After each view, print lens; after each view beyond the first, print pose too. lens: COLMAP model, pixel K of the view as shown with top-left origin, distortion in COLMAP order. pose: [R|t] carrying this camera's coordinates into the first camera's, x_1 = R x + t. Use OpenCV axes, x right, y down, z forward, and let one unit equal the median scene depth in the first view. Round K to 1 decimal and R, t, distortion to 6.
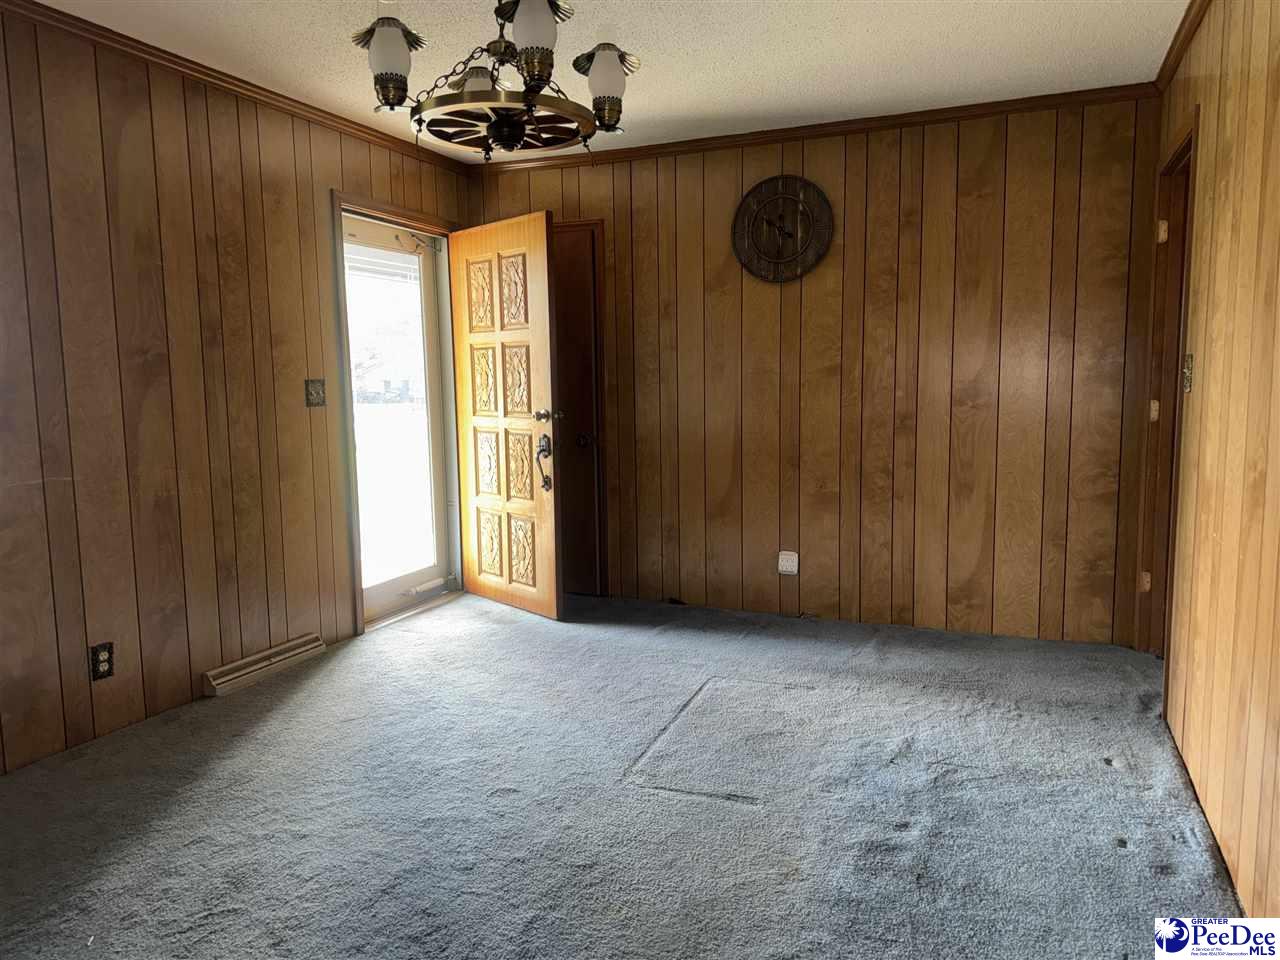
lens RADIAL K [[900.7, 0, 646.7], [0, 900.7, 475.0], [0, 0, 1]] dist [0.050305, -0.051785]
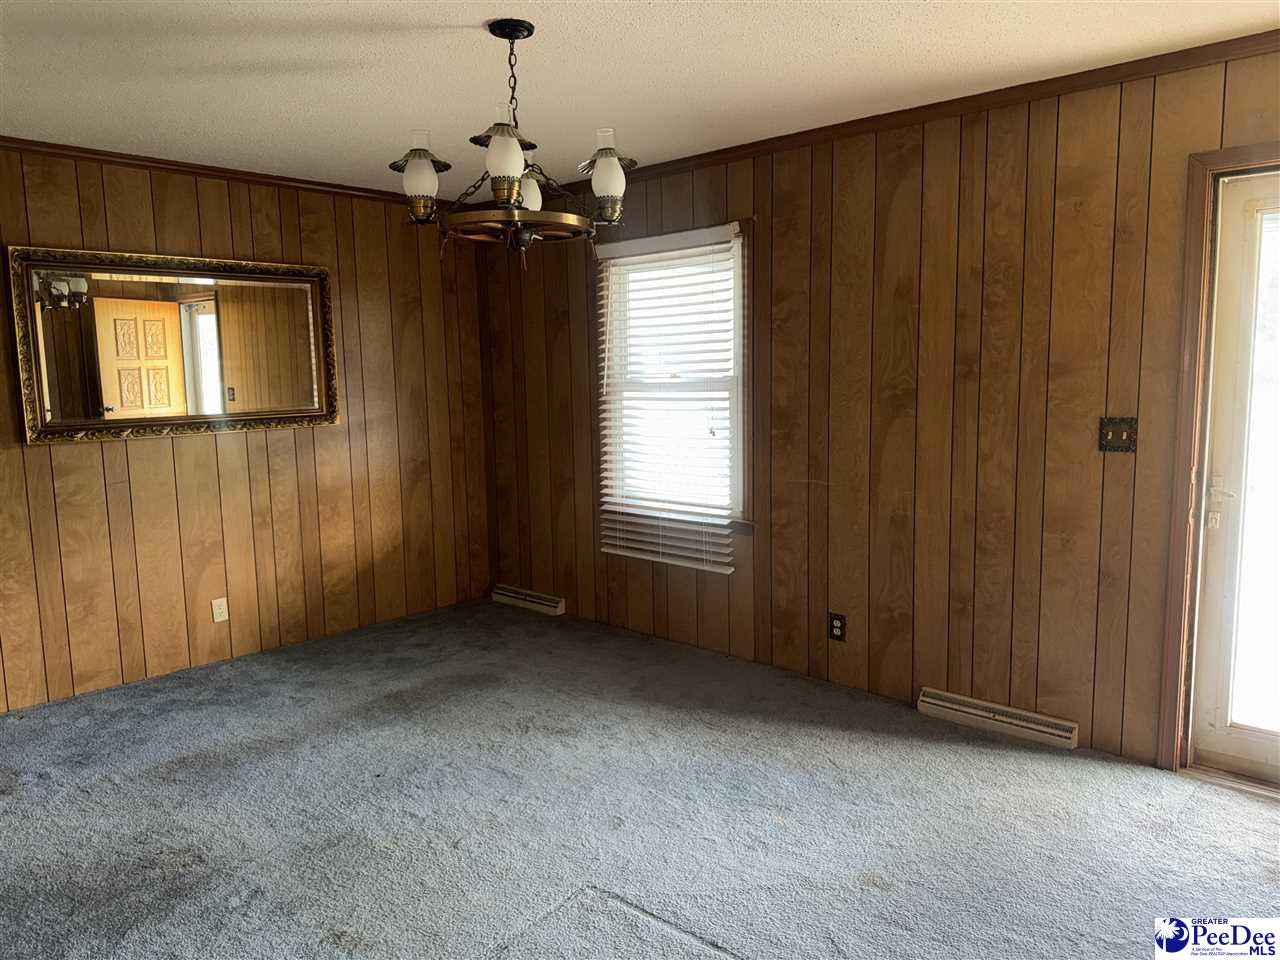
lens RADIAL K [[905.3, 0, 638.2], [0, 905.3, 477.5], [0, 0, 1]] dist [0.099172, -0.155889]
pose [[-0.353733, 0.136185, -0.925379, 0.598310], [-0.076342, 0.981839, 0.173677, -0.184834], [0.932226, 0.132080, -0.336912, 1.024222]]
